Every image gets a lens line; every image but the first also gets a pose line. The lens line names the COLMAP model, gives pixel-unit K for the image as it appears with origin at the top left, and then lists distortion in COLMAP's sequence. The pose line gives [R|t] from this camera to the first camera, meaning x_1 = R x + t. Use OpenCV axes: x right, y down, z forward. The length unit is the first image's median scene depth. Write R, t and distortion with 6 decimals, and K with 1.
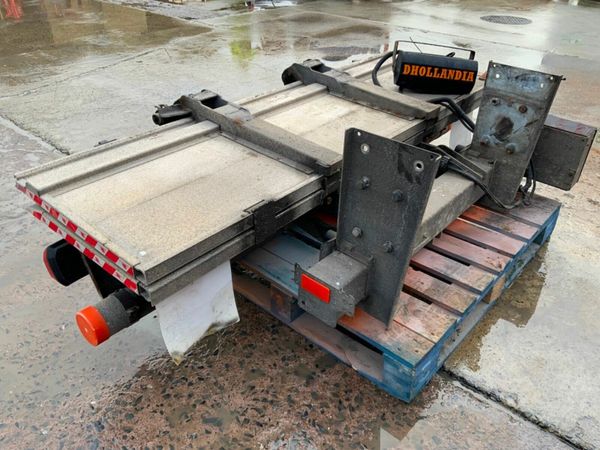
lens RADIAL K [[495.1, 0, 300.0], [0, 495.1, 225.0], [0, 0, 1]] dist [0.104376, -0.217782]
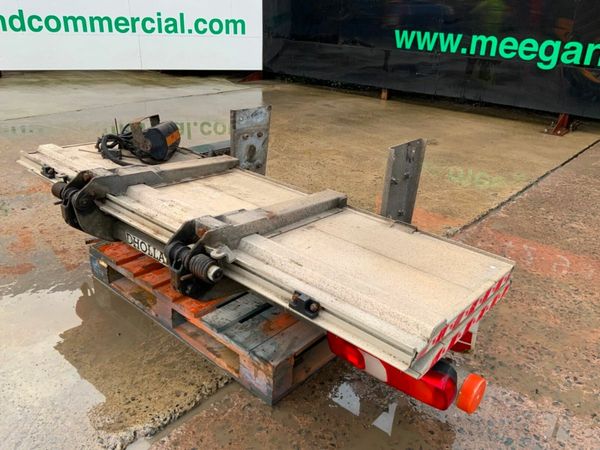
lens RADIAL K [[495.1, 0, 300.0], [0, 495.1, 225.0], [0, 0, 1]] dist [0.104376, -0.217782]
pose [[0.006164, -0.419034, 0.907950, -0.929947], [0.499894, 0.787664, 0.360127, -0.477037], [-0.866065, 0.451659, 0.214328, 0.716424]]
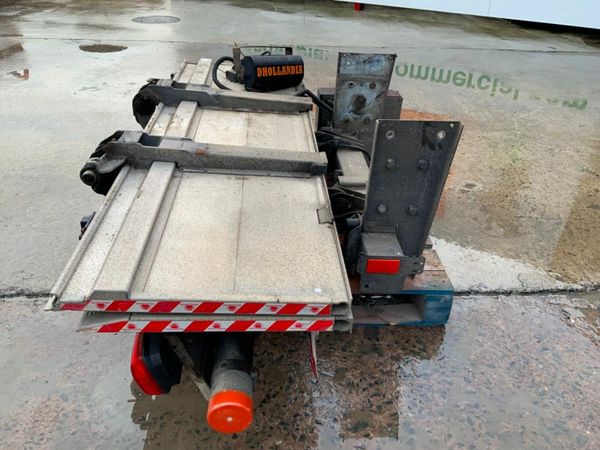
lens RADIAL K [[495.1, 0, 300.0], [0, 495.1, 225.0], [0, 0, 1]] dist [0.104376, -0.217782]
pose [[0.716708, -0.350070, 0.603143, -0.566378], [0.350223, 0.928583, 0.122791, -0.123443], [-0.603053, 0.123229, 0.788125, 0.163205]]
